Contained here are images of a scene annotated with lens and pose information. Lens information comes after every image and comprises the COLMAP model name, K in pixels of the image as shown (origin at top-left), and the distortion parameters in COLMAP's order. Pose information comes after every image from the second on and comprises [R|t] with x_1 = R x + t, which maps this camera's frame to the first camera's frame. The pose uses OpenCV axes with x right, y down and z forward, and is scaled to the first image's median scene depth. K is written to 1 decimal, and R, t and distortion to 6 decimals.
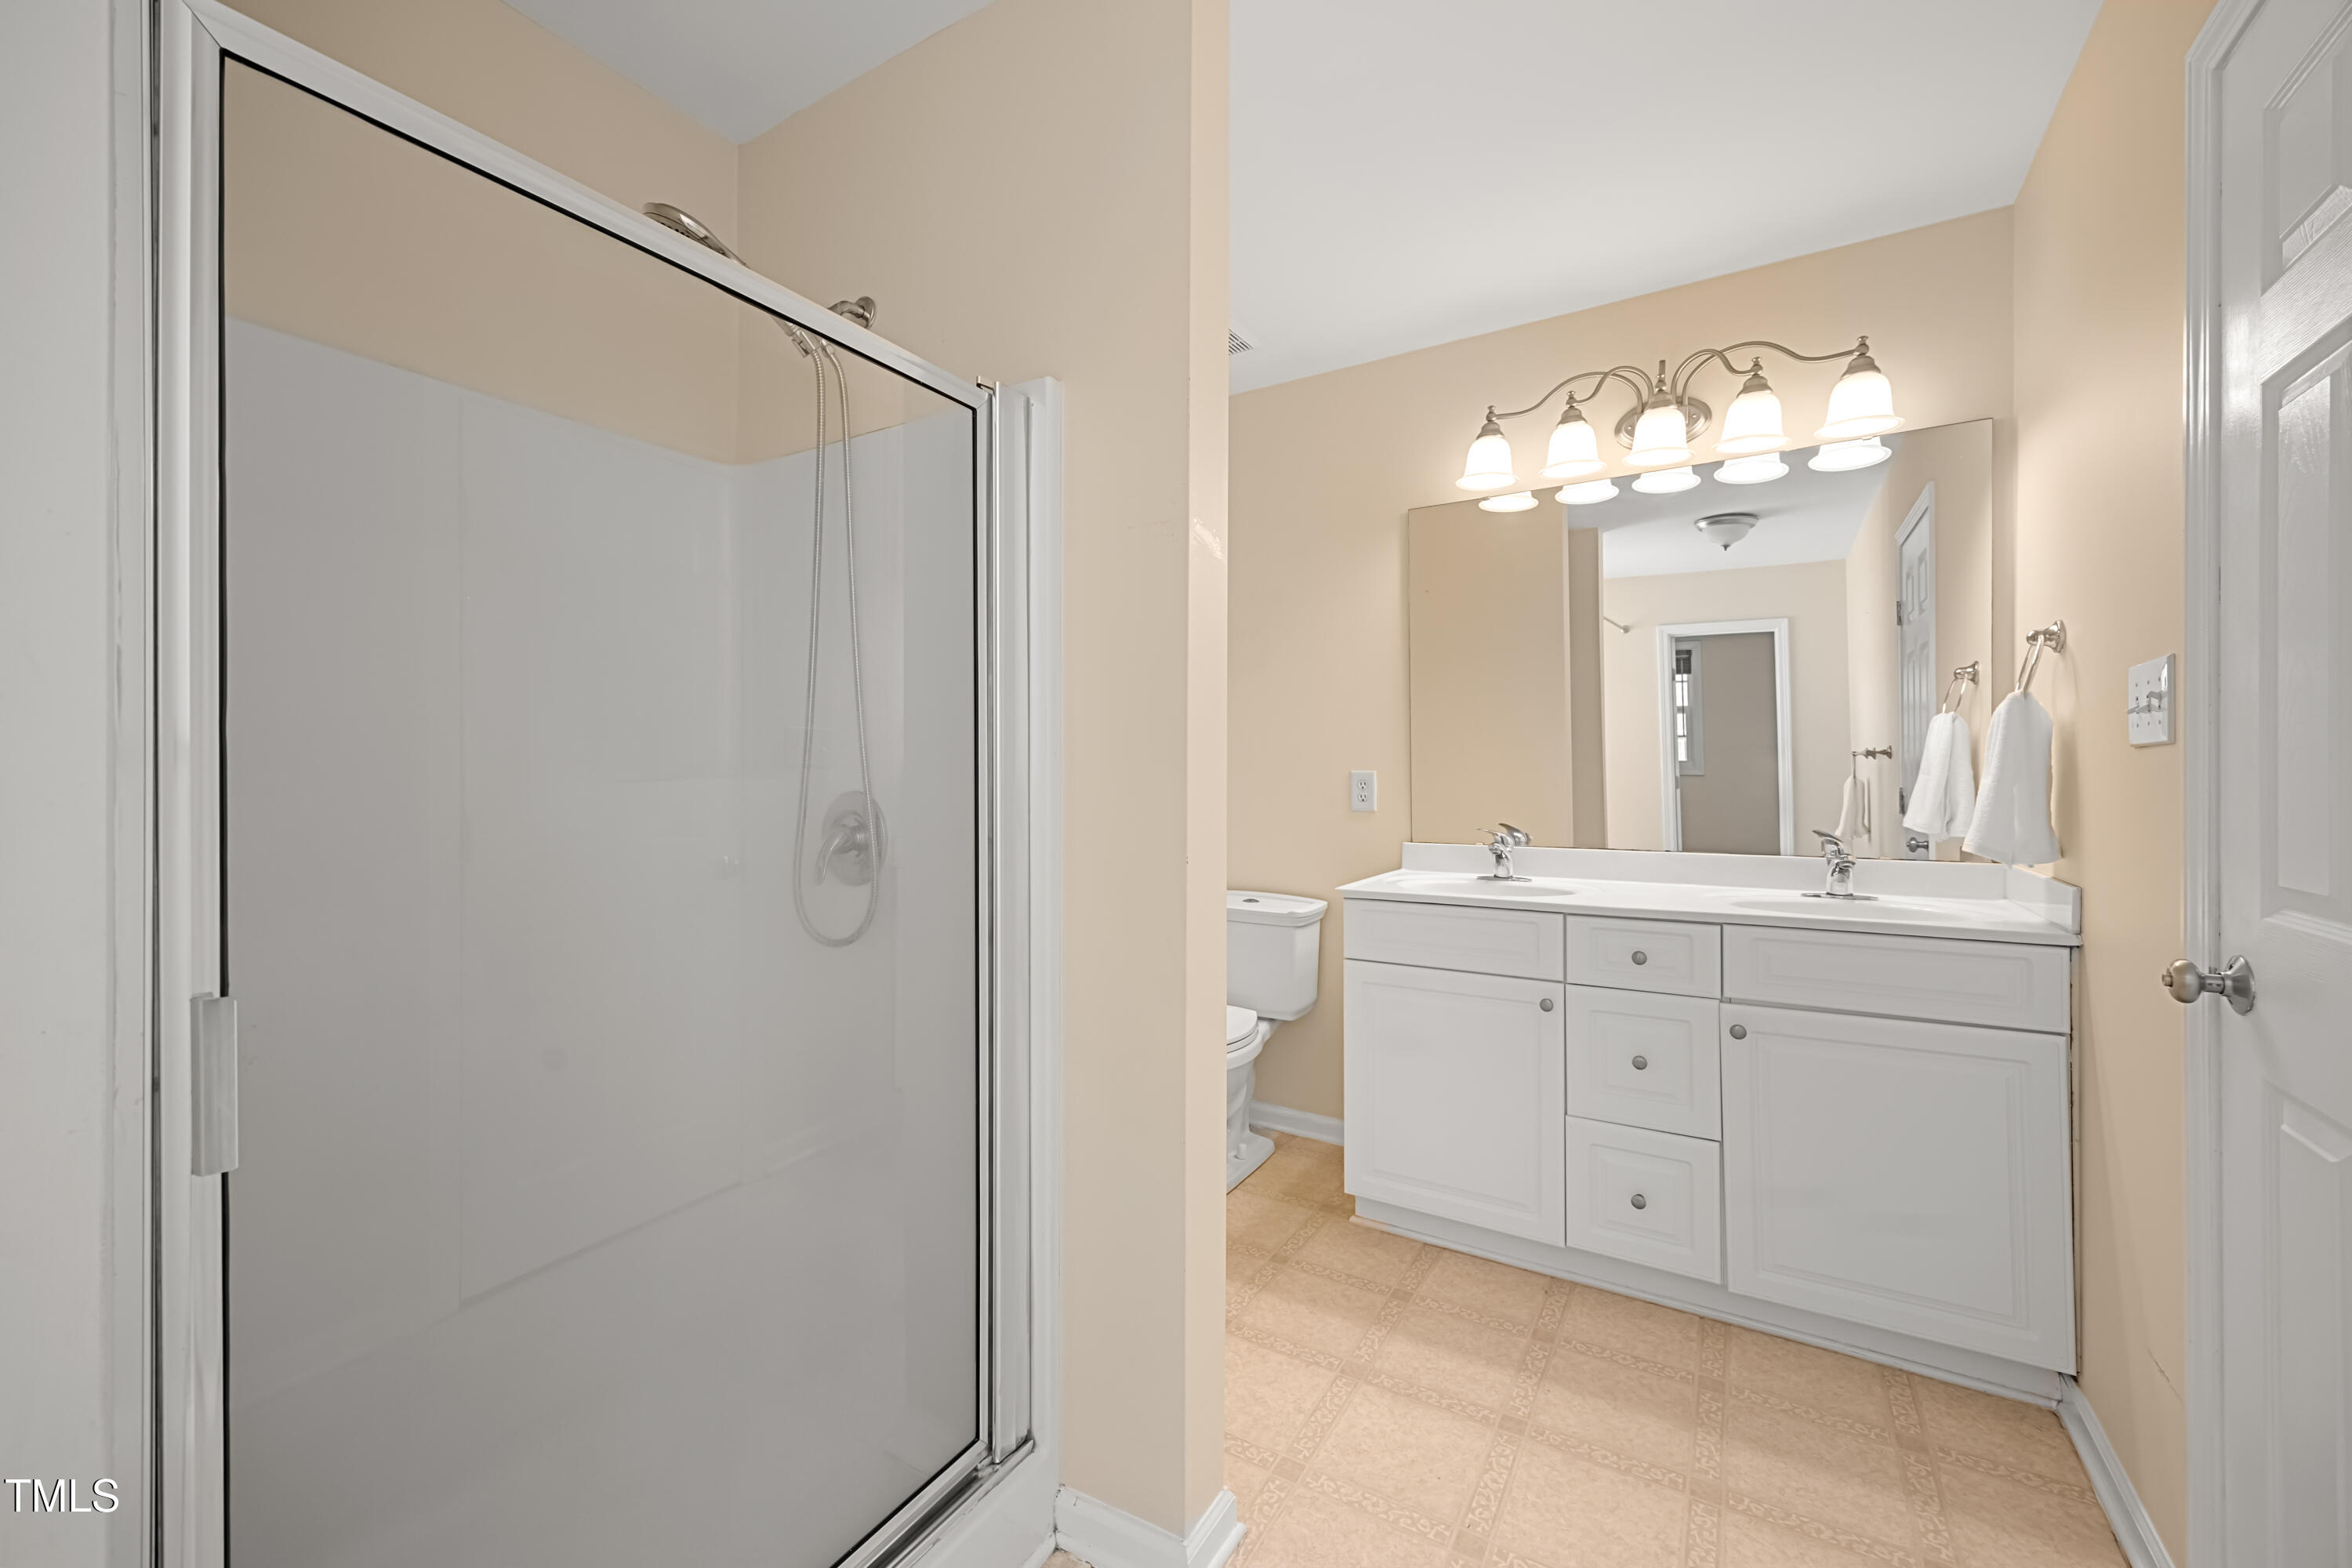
lens RADIAL K [[924.7, 0, 1163.1], [0, 924.7, 770.3], [0, 0, 1]] dist [0.002110, 0.000112]
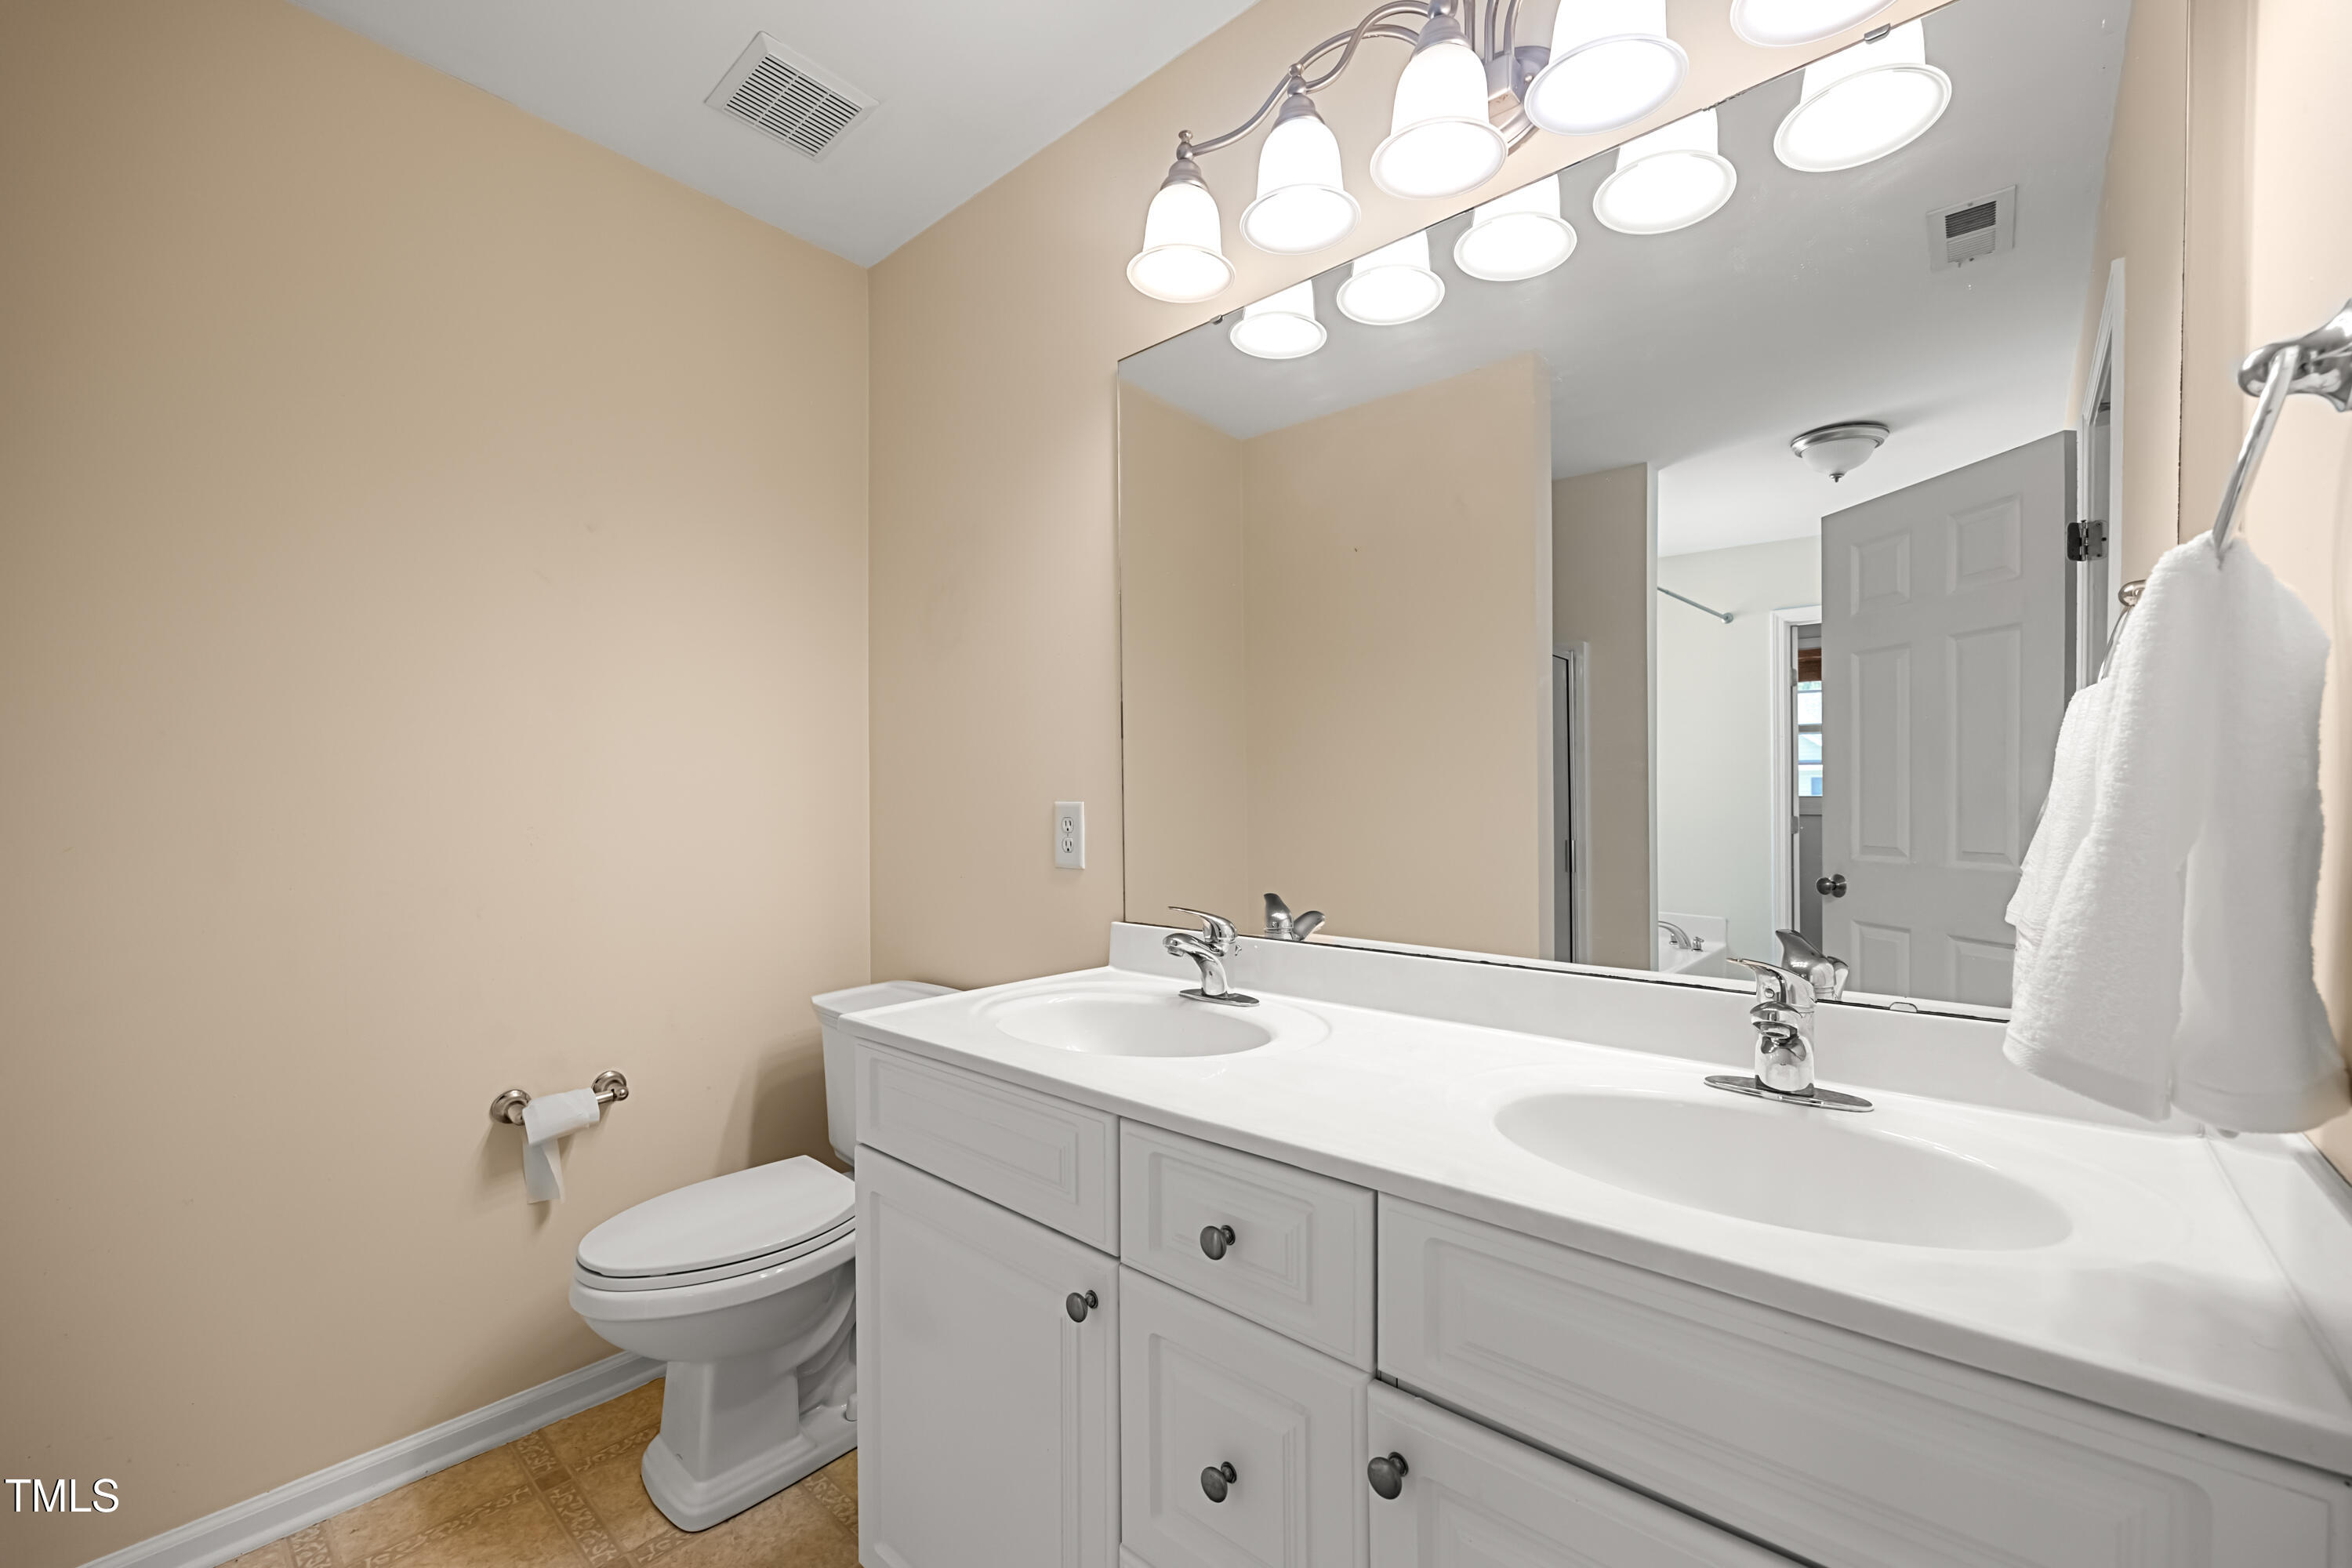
lens RADIAL K [[955.3, 0, 1198.0], [0, 955.3, 813.5], [0, 0, 1]] dist [-0.002066, -0.000355]
pose [[0.989496, 0.013398, -0.143940, 0.390996], [-0.012657, 0.999902, 0.006065, 0.003265], [0.144007, -0.004180, 0.989568, 0.390028]]
